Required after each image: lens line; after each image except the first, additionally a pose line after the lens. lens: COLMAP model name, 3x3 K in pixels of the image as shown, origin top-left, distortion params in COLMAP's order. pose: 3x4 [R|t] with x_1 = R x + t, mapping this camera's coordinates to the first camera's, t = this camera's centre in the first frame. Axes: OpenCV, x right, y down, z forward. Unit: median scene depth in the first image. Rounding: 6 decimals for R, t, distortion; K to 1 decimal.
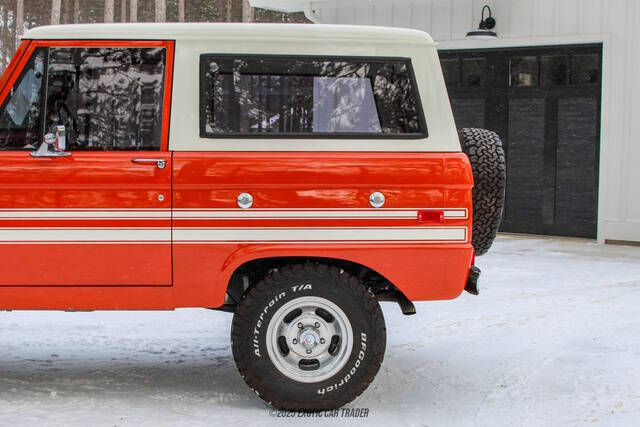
lens RADIAL K [[1083.1, 0, 295.8], [0, 1083.1, 195.4], [0, 0, 1]] dist [-0.015034, 0.187523]
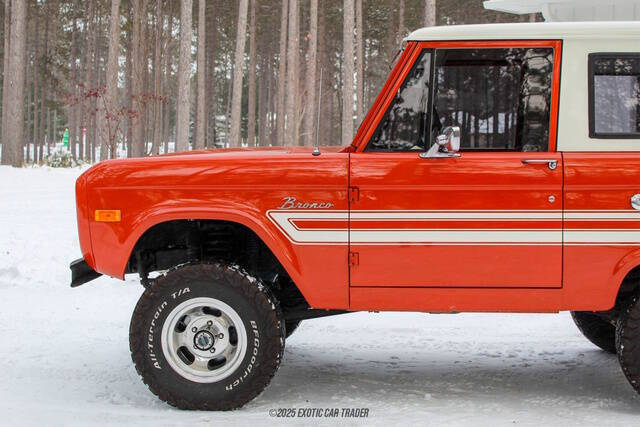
lens RADIAL K [[1083.1, 0, 295.8], [0, 1083.1, 195.4], [0, 0, 1]] dist [-0.015034, 0.187523]
pose [[0.995579, -0.001544, -0.093917, -0.262207], [0.001015, 0.999983, -0.005678, 0.004248], [0.093925, 0.005557, 0.995564, -0.006036]]
